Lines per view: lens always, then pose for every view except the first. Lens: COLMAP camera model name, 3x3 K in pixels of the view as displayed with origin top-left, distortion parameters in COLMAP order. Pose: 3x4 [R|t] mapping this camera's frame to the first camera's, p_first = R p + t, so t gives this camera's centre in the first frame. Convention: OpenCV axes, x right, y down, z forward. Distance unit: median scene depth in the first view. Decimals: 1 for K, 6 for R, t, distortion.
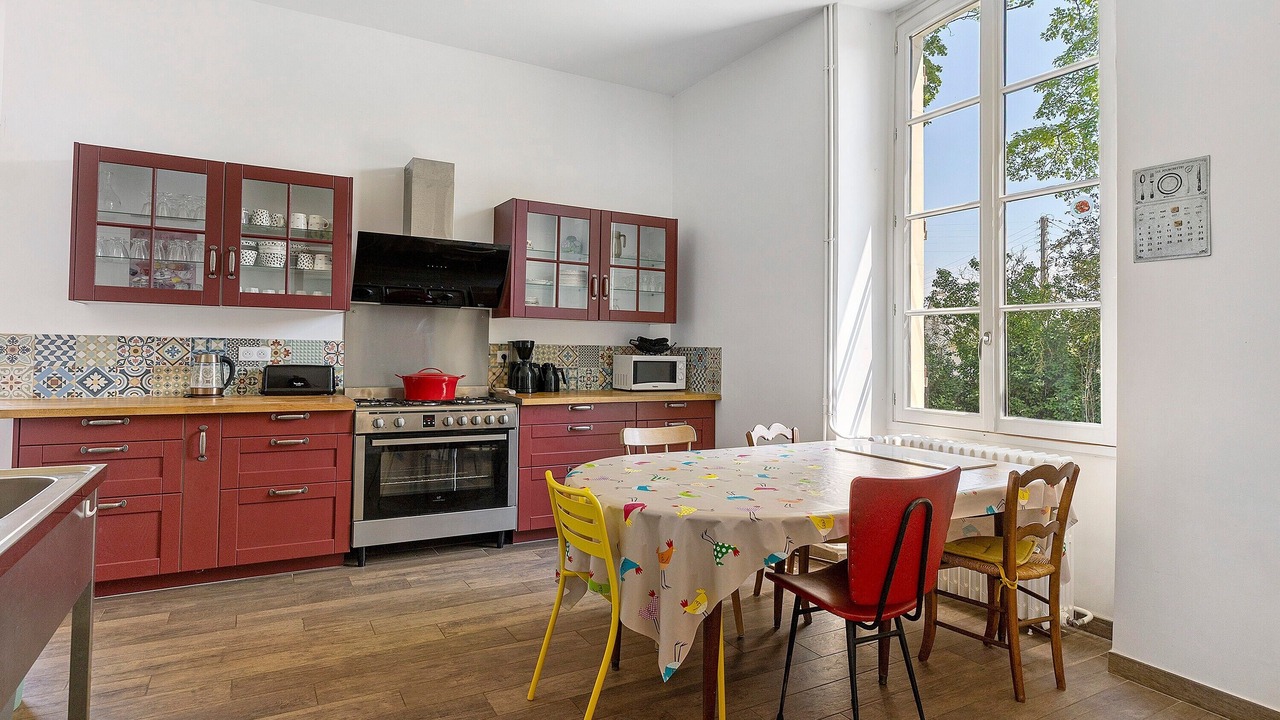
lens RADIAL K [[607.5, 0, 639.8], [0, 607.5, 333.3], [0, 0, 1]] dist [-0.003735, -0.000325]
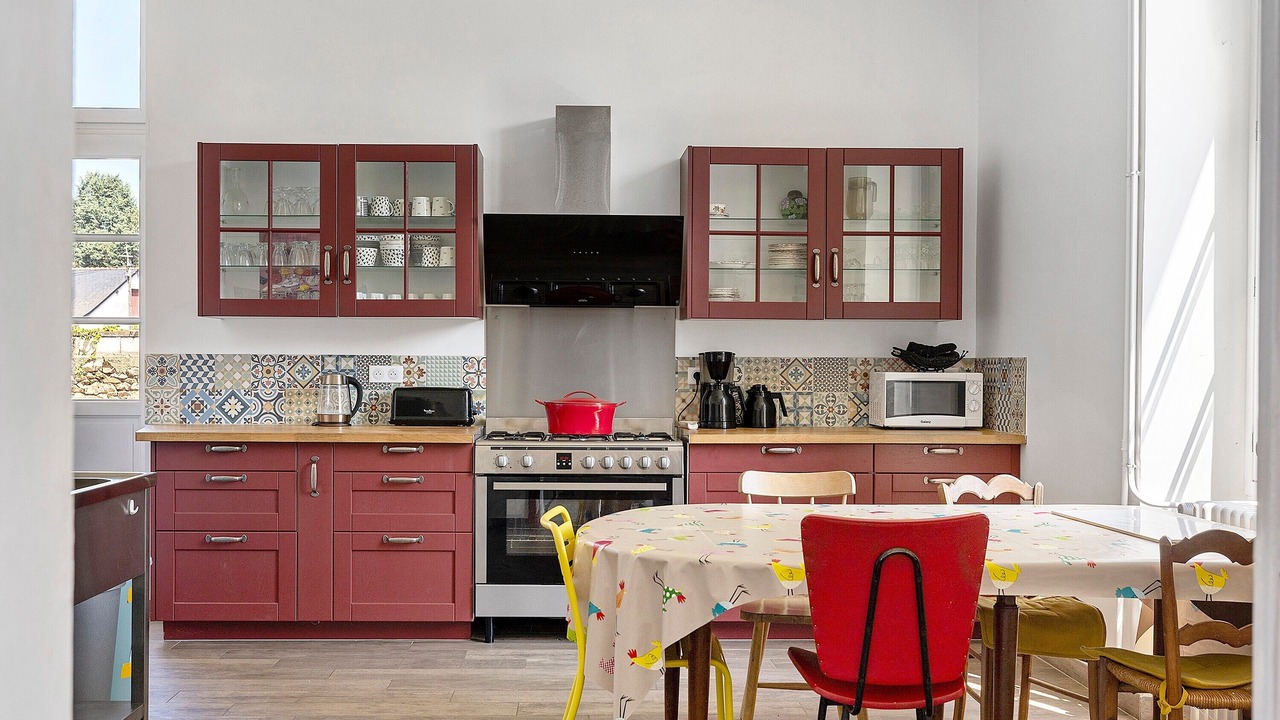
lens RADIAL K [[1063.2, 0, 642.2], [0, 1063.2, 365.5], [0, 0, 1]] dist [-0.010314, 0.013531]
pose [[0.903191, -0.011319, -0.429090, 0.306137], [0.021854, 0.999568, 0.019633, 0.002433], [0.428682, -0.027110, 0.903048, -0.143813]]
